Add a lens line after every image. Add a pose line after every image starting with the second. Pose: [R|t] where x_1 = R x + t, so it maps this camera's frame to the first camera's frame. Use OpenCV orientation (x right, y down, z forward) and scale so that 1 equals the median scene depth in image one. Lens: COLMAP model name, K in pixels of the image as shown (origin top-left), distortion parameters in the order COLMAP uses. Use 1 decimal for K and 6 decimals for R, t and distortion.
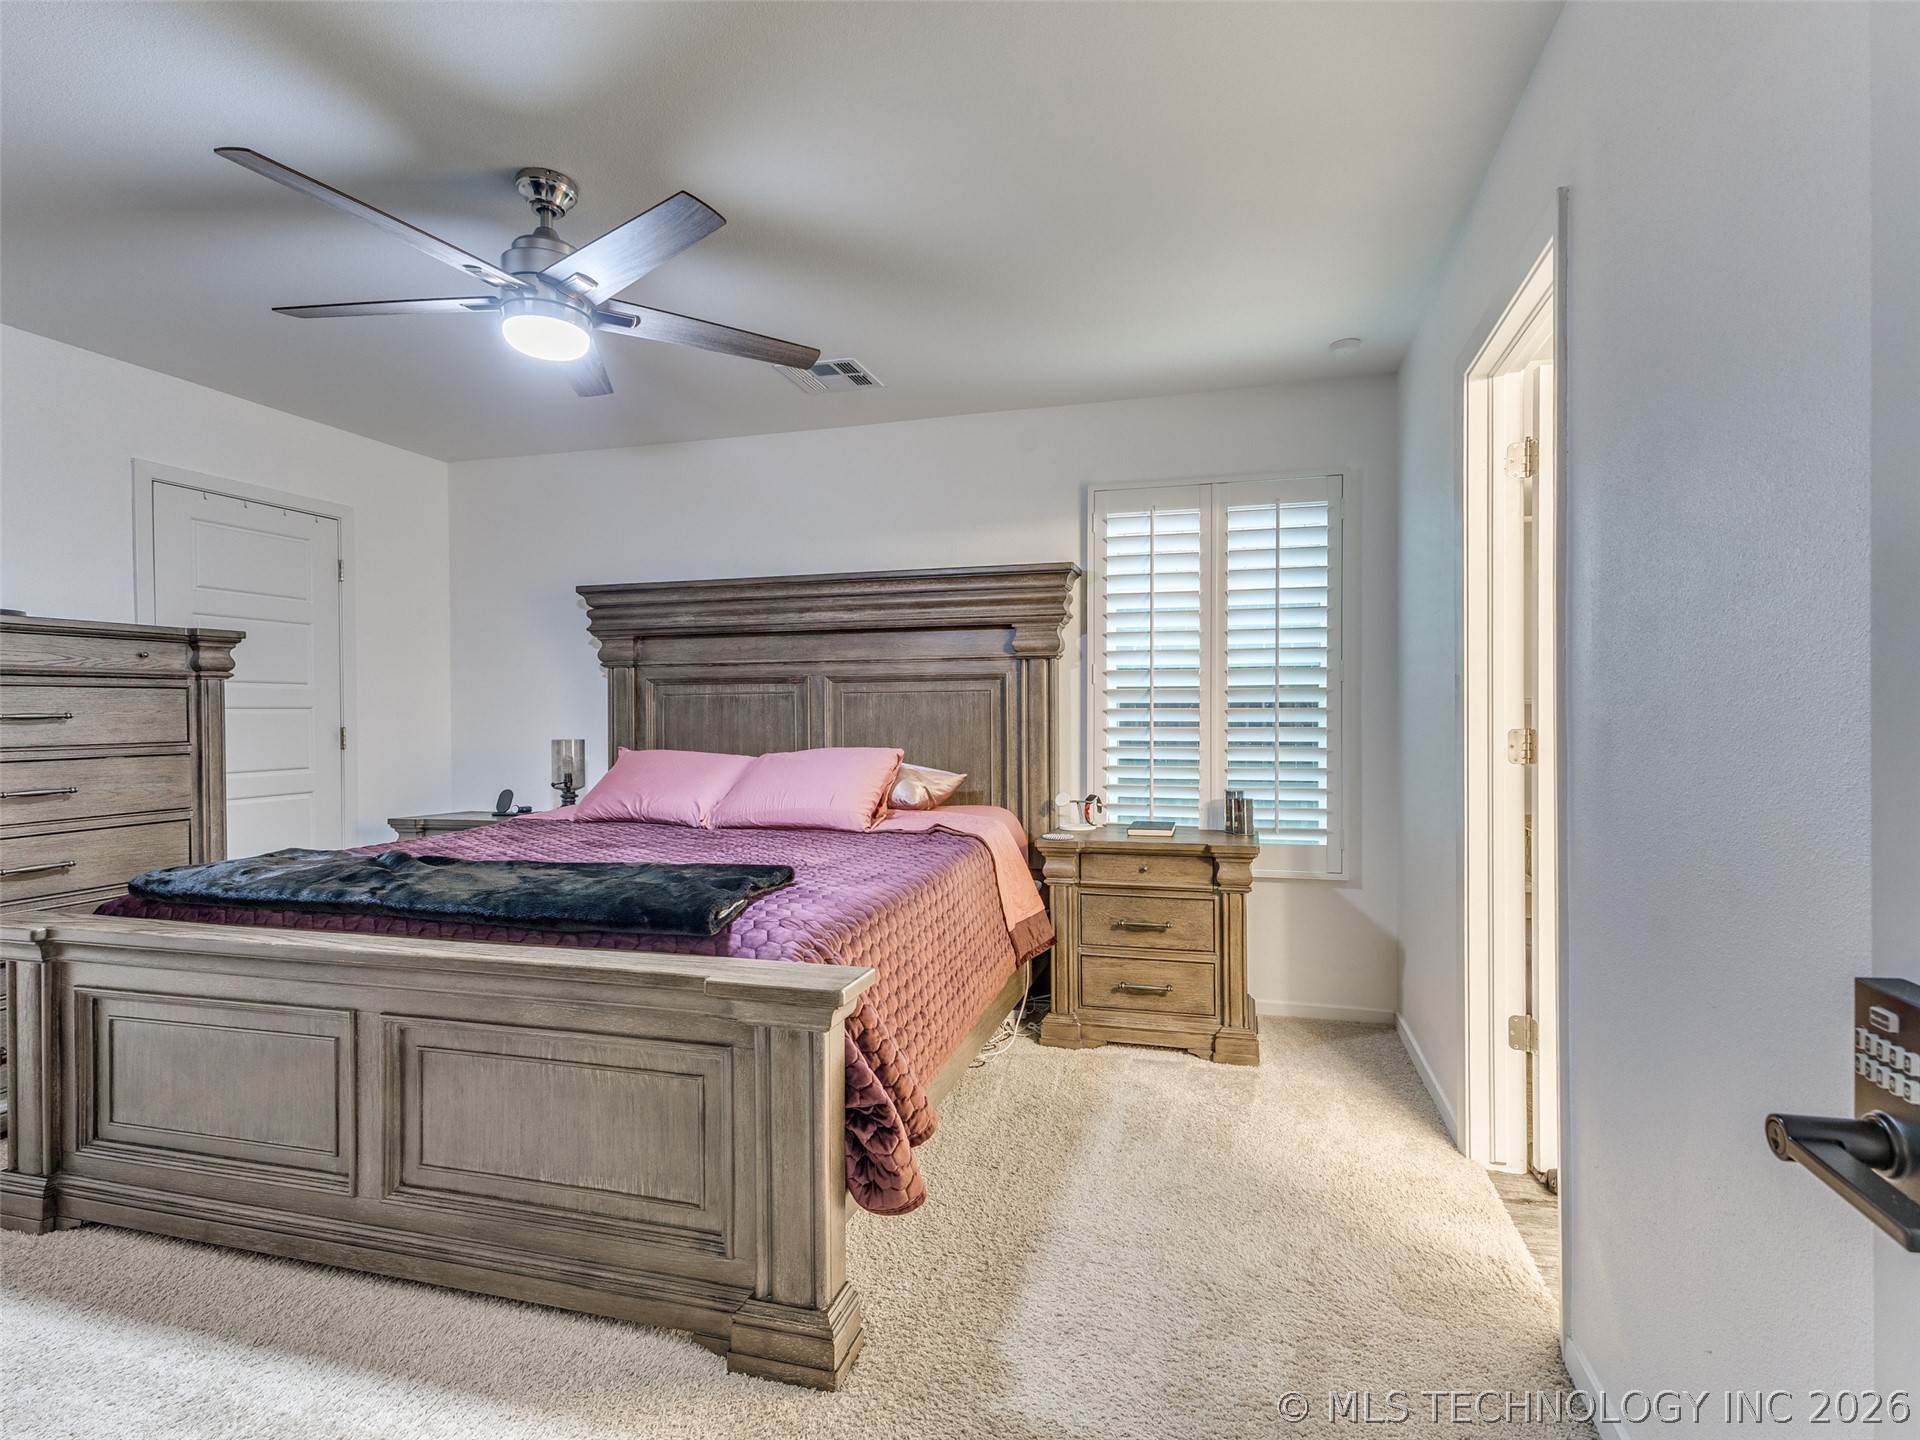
lens RADIAL K [[935.4, 0, 964.9], [0, 935.4, 714.9], [0, 0, 1]] dist [0.010629, 0.000283]
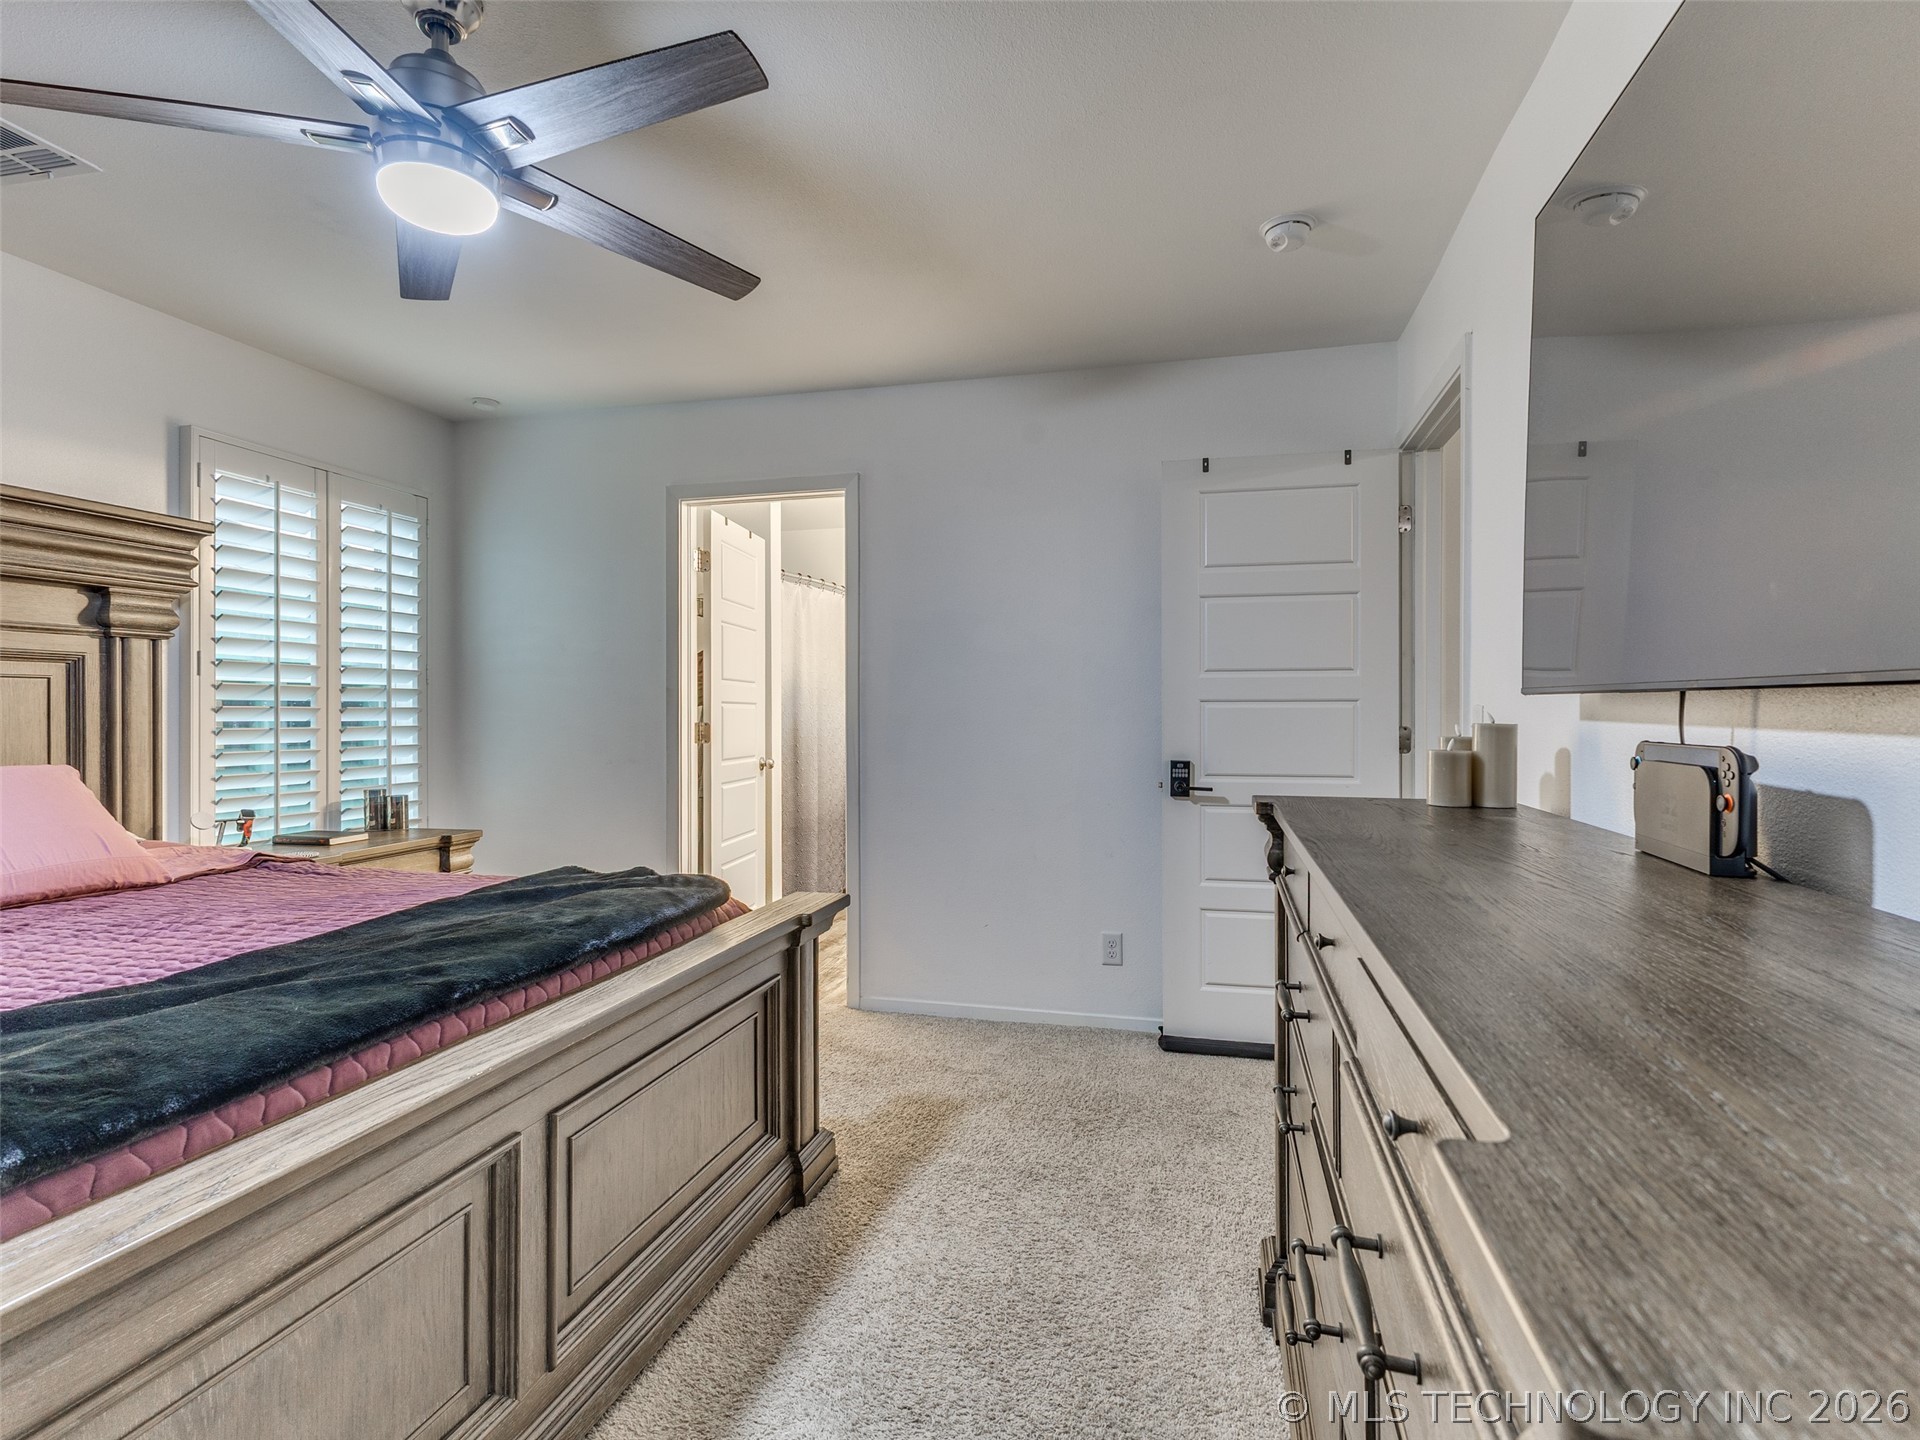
lens RADIAL K [[935.4, 0, 964.9], [0, 935.4, 714.9], [0, 0, 1]] dist [0.010629, 0.000283]
pose [[0.011398, 0.000545, 0.999935, -0.689837], [0.004271, 0.999991, -0.000593, 0.004289], [-0.999926, 0.004277, 0.011396, 0.340440]]
